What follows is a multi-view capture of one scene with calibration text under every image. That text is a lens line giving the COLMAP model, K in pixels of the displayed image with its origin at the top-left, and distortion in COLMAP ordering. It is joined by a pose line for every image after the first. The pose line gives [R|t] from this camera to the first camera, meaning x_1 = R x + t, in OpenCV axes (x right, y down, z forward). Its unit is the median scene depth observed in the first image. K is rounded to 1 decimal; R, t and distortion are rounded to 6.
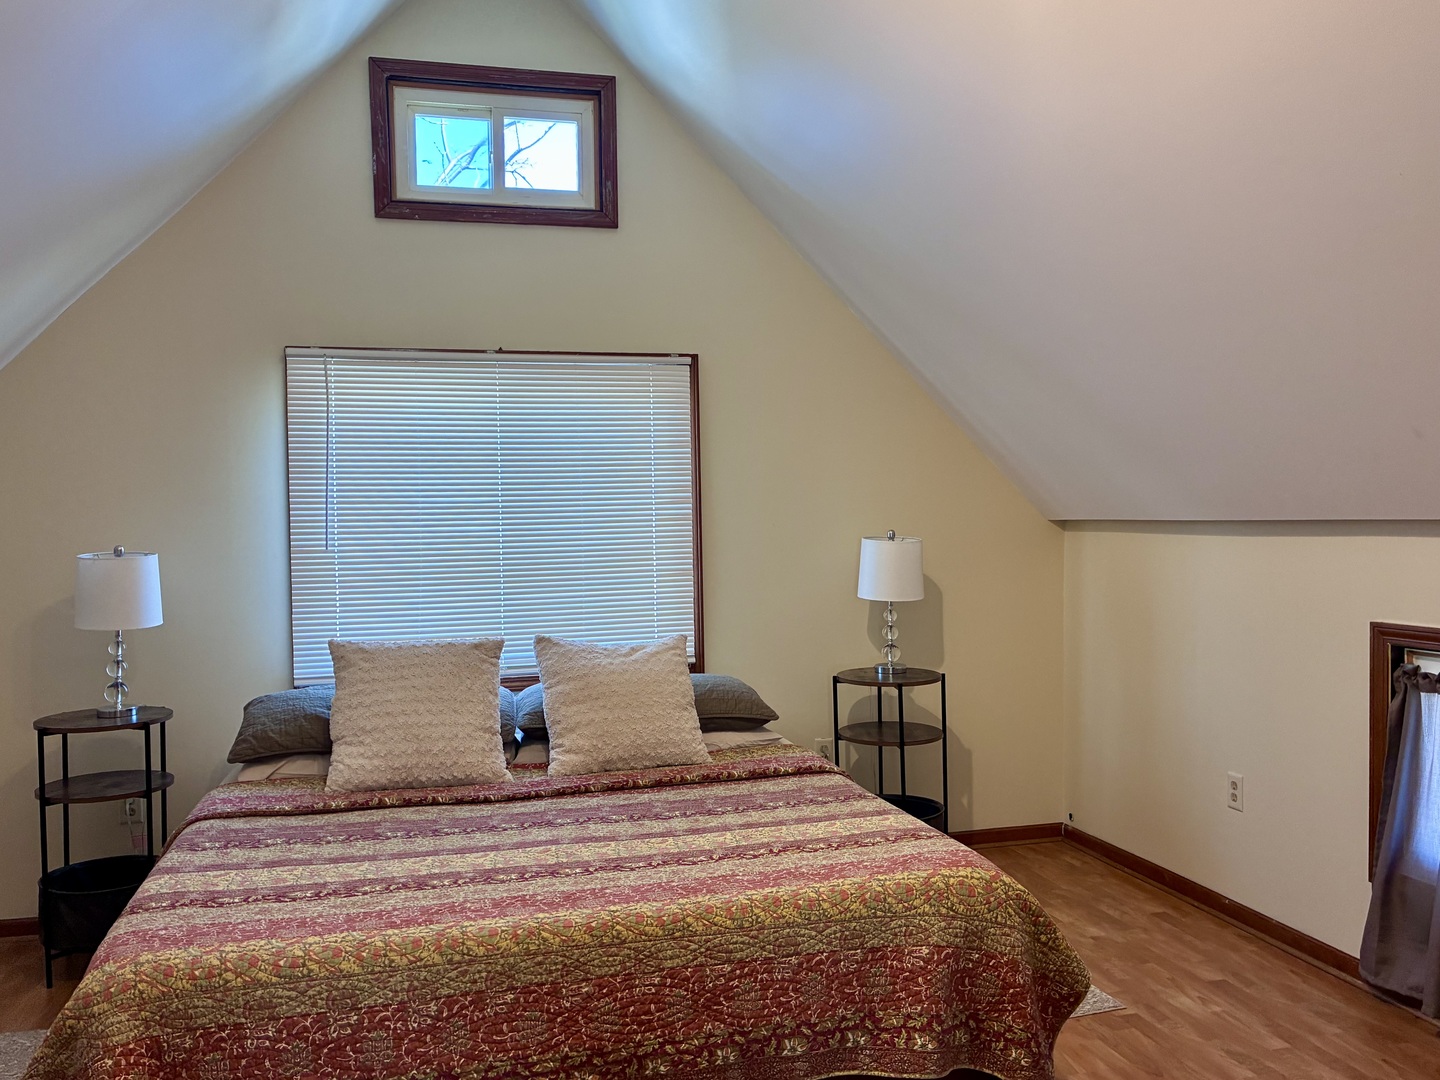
lens RADIAL K [[1152.5, 0, 702.4], [0, 1152.5, 542.2], [0, 0, 1]] dist [0.022720, -0.010855]
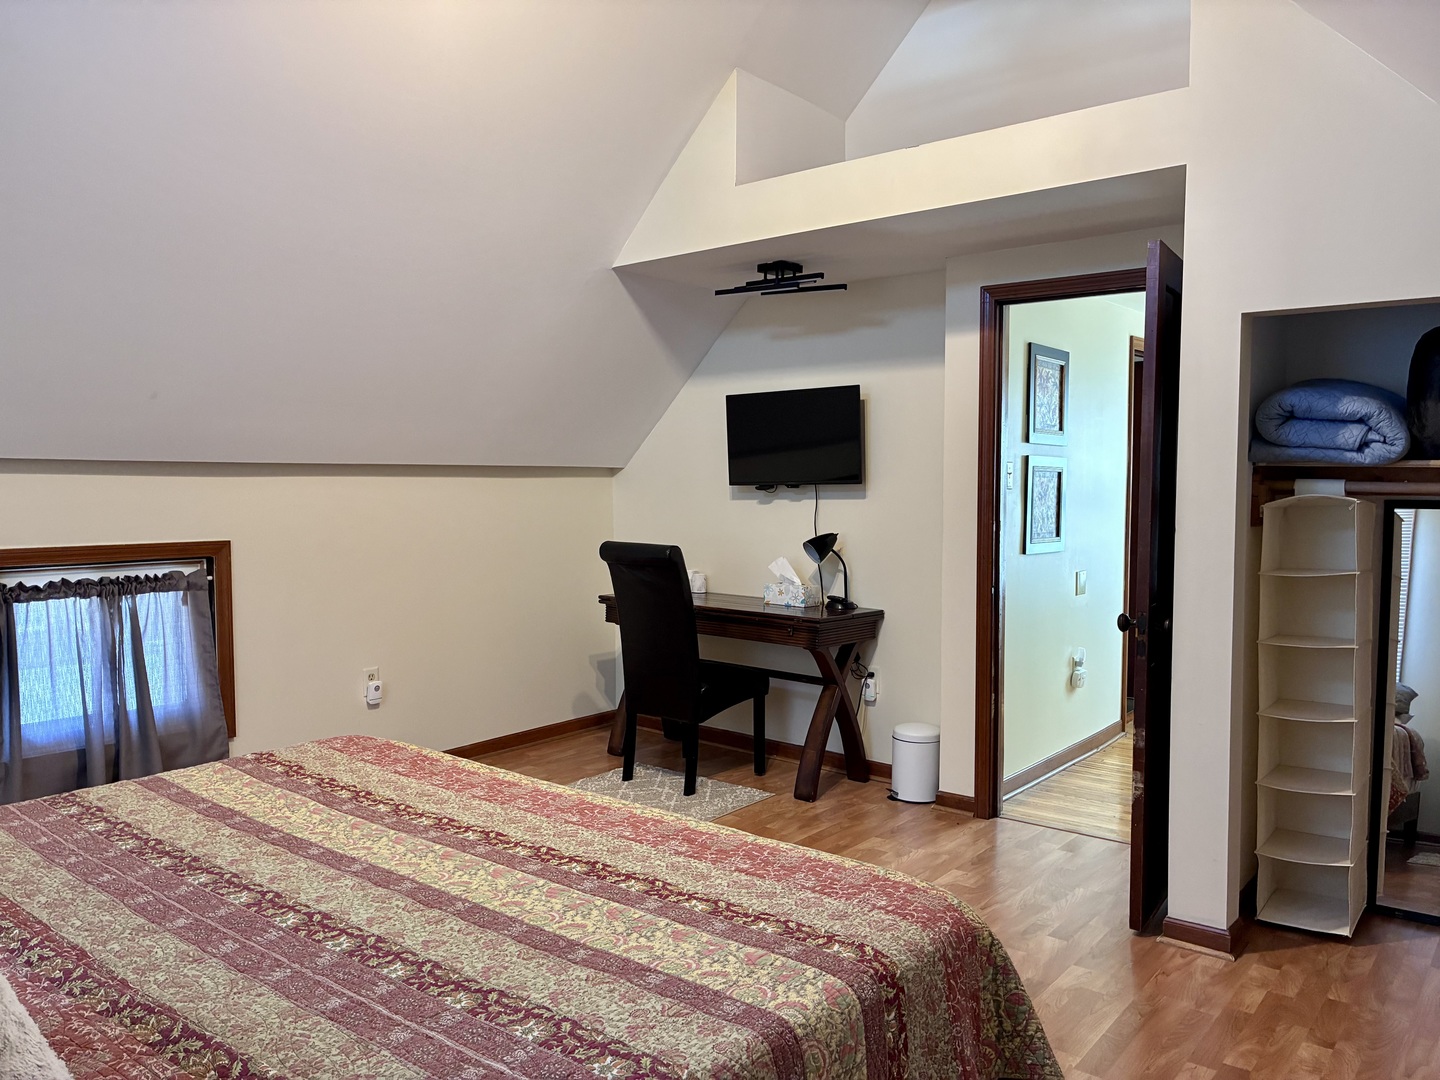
lens RADIAL K [[1094.2, 0, 721.9], [0, 1094.2, 539.5], [0, 0, 1]] dist [0.068691, -0.080277]
pose [[-0.599688, -0.027549, 0.799760, -0.870835], [0.017925, 0.998694, 0.047842, 0.025912], [-0.800033, 0.043026, -0.598411, 1.319234]]
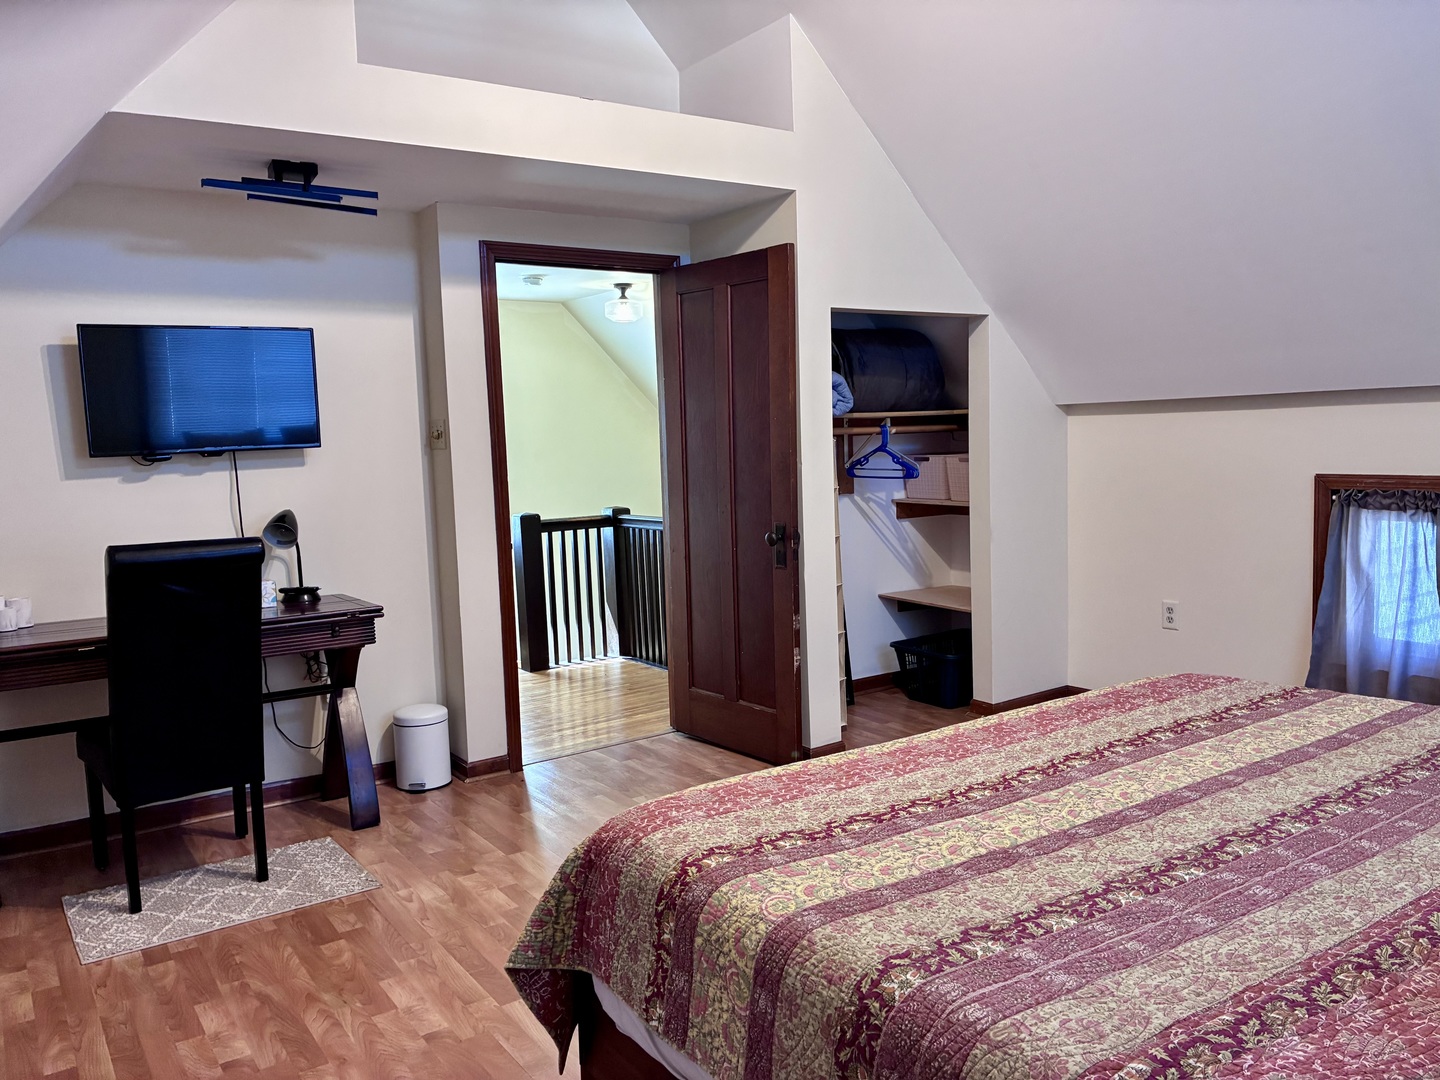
lens RADIAL K [[1090.3, 0, 720.0], [0, 1090.3, 540.0], [0, 0, 1]] dist [0.032912, -0.000688]
pose [[-0.936203, 0.084868, -0.341059, 0.360812], [0.047896, 0.992162, 0.115414, 0.004822], [0.348181, 0.091716, -0.932930, 1.640591]]
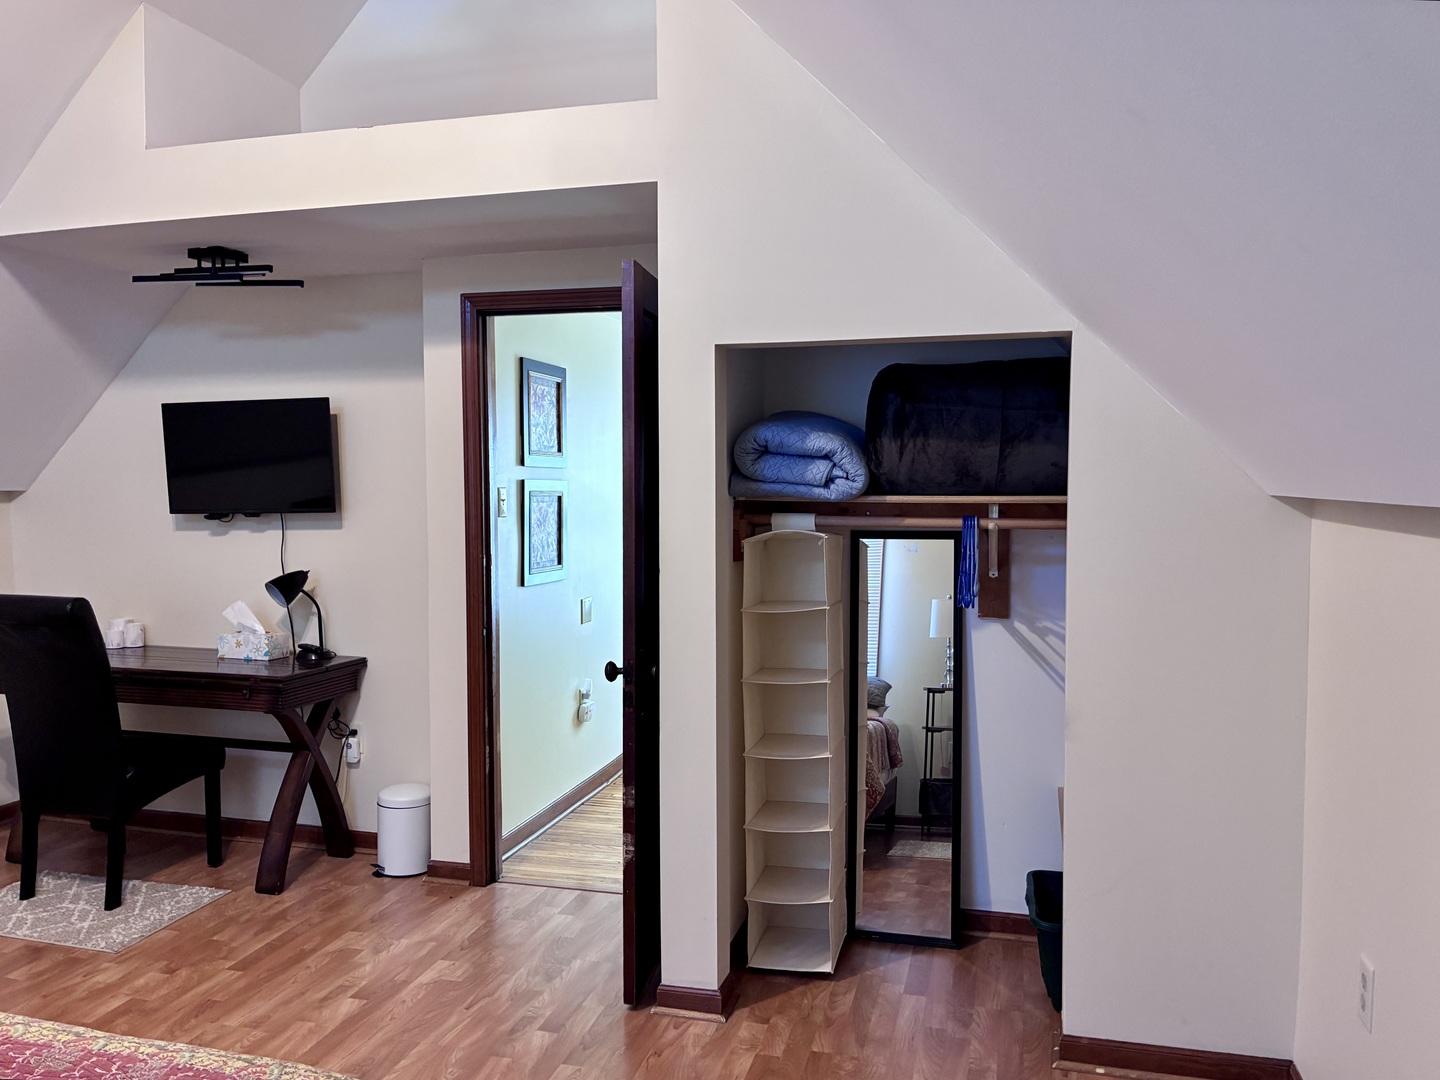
lens RADIAL K [[1133.5, 0, 716.1], [0, 1133.5, 535.5], [0, 0, 1]] dist [0.028016, -0.004688]
pose [[-0.867491, -0.002500, 0.497447, -0.834264], [0.024705, 0.998537, 0.048101, -0.004560], [-0.496839, 0.054016, -0.866160, 1.188631]]
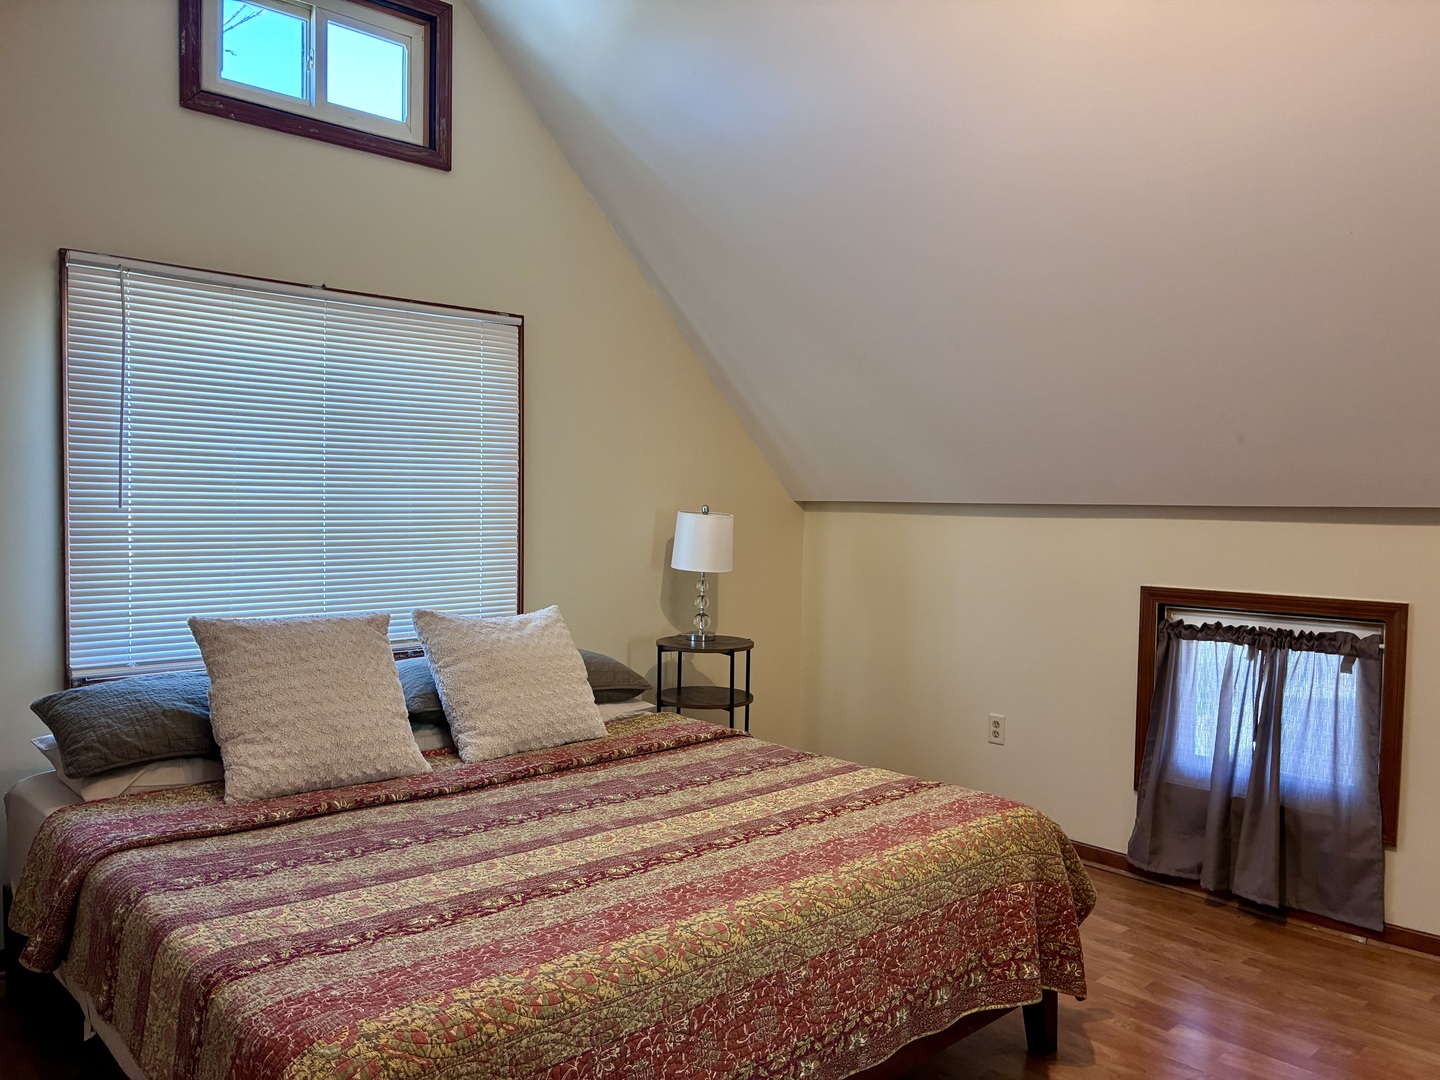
lens RADIAL K [[1081.6, 0, 695.3], [0, 1081.6, 541.5], [0, 0, 1]] dist [0.015896, 0.000876]
pose [[0.887244, 0.012863, 0.461120, -0.496880], [-0.019475, 0.999764, 0.009585, 0.023093], [-0.460888, -0.017485, 0.887286, 0.219159]]
